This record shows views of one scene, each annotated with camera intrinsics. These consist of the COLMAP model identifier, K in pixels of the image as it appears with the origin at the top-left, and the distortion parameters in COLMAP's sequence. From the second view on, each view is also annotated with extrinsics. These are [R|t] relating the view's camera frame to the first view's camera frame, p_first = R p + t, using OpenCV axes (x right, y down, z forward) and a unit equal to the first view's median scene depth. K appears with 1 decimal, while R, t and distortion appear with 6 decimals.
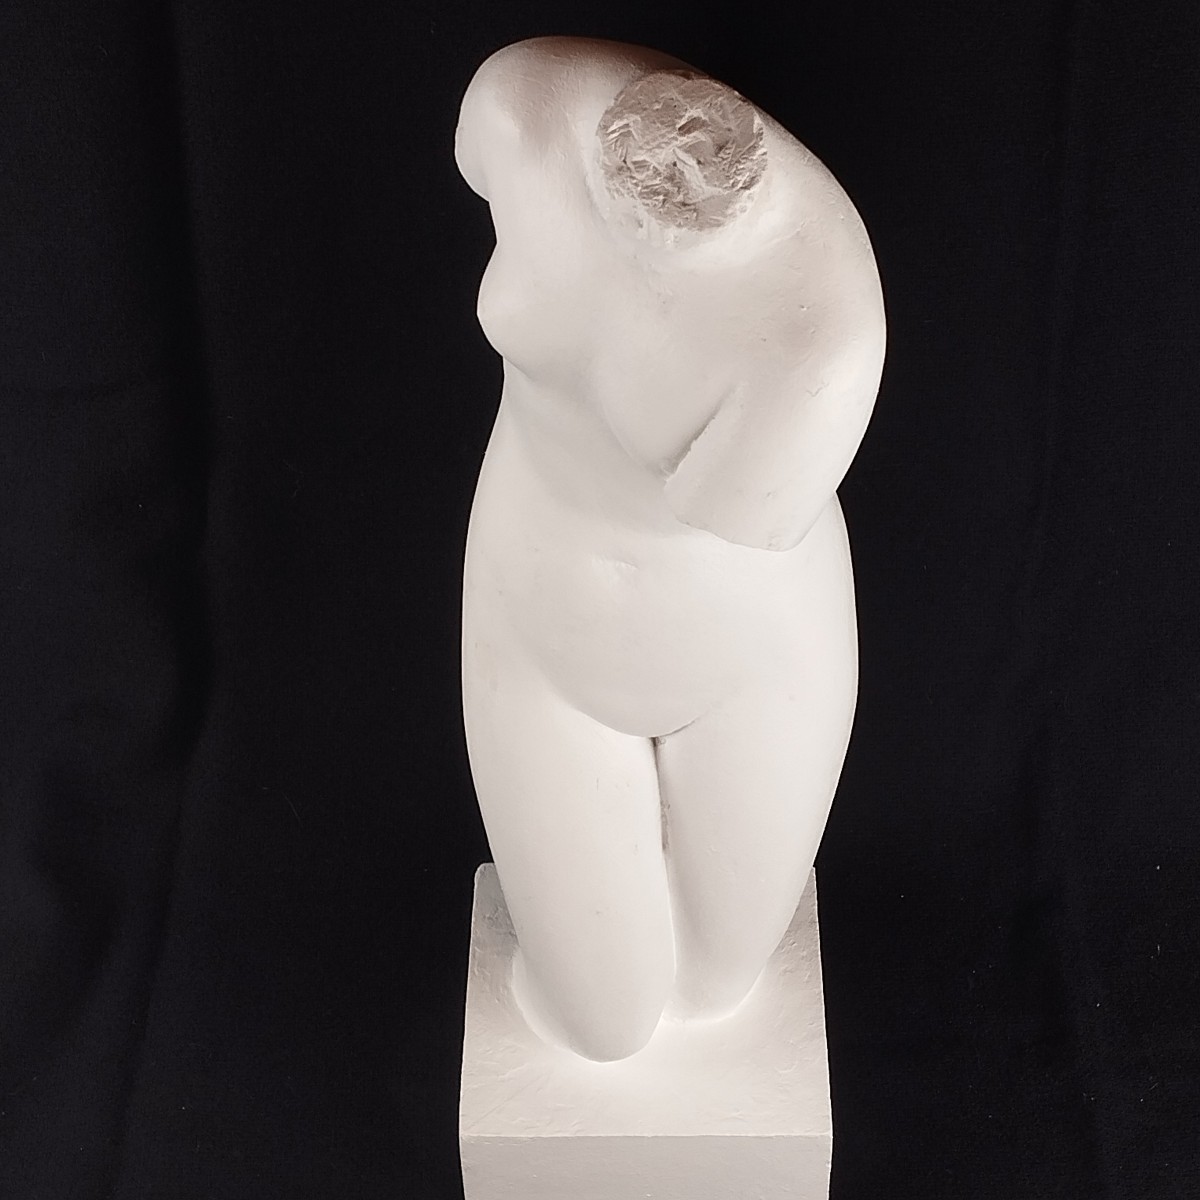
lens RADIAL K [[2775.1, 0, 600.0], [0, 2775.1, 600.0], [0, 0, 1]] dist [0.054738, -0.336175]
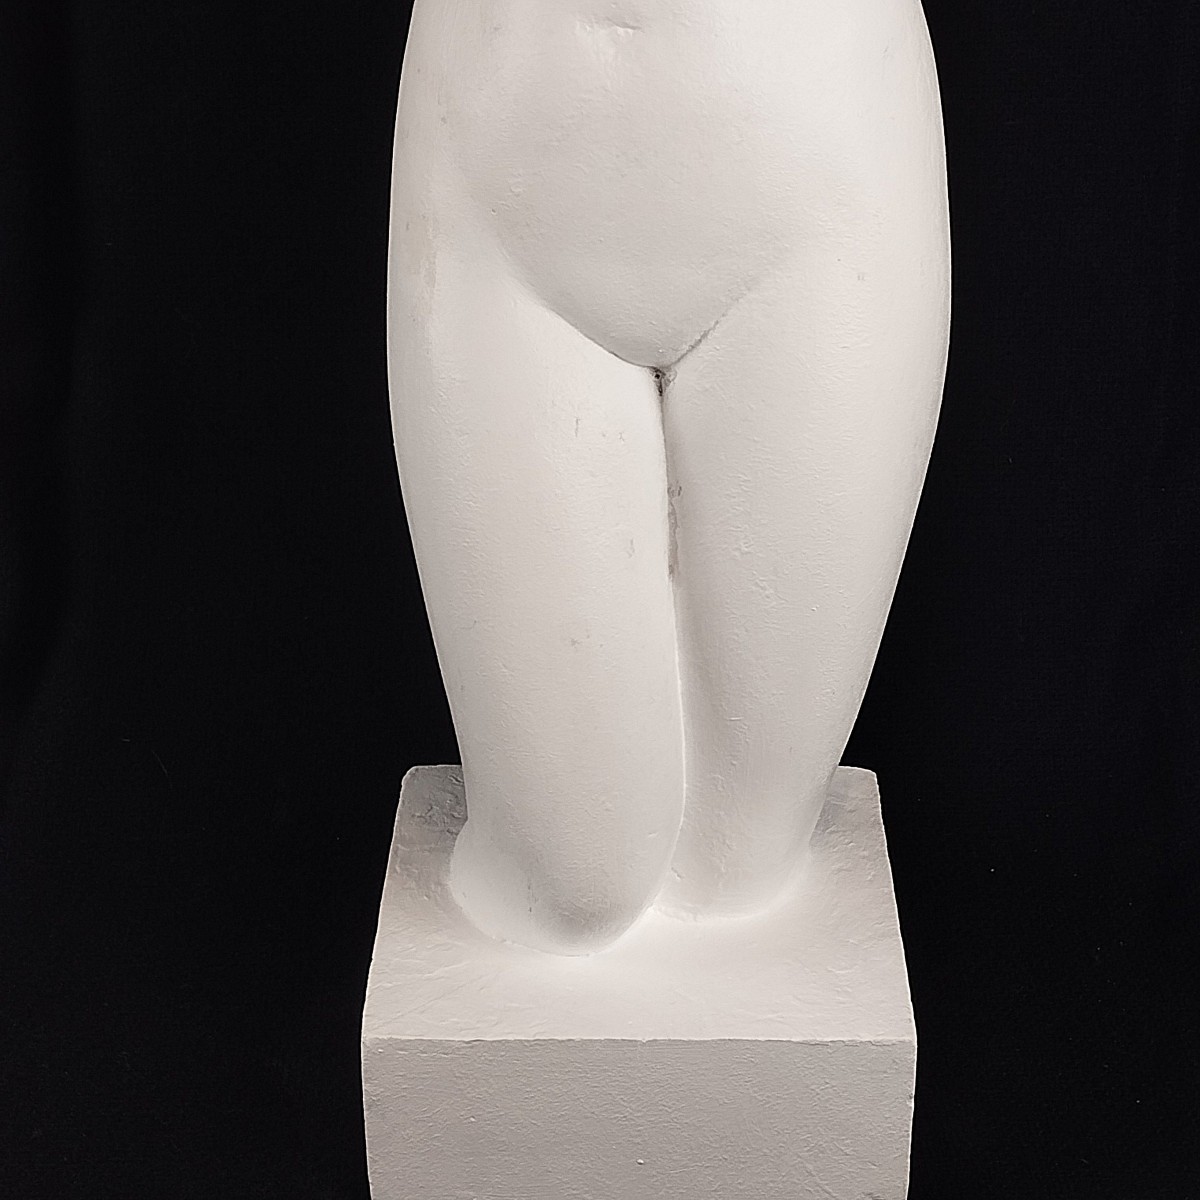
lens RADIAL K [[2775.1, 0, 600.0], [0, 2775.1, 600.0], [0, 0, 1]] dist [0.054738, -0.336175]
pose [[0.999835, 0.017790, 0.003577, 0.002776], [-0.015998, 0.957206, -0.288966, 0.284437], [-0.008565, 0.288861, 0.957333, 0.325828]]
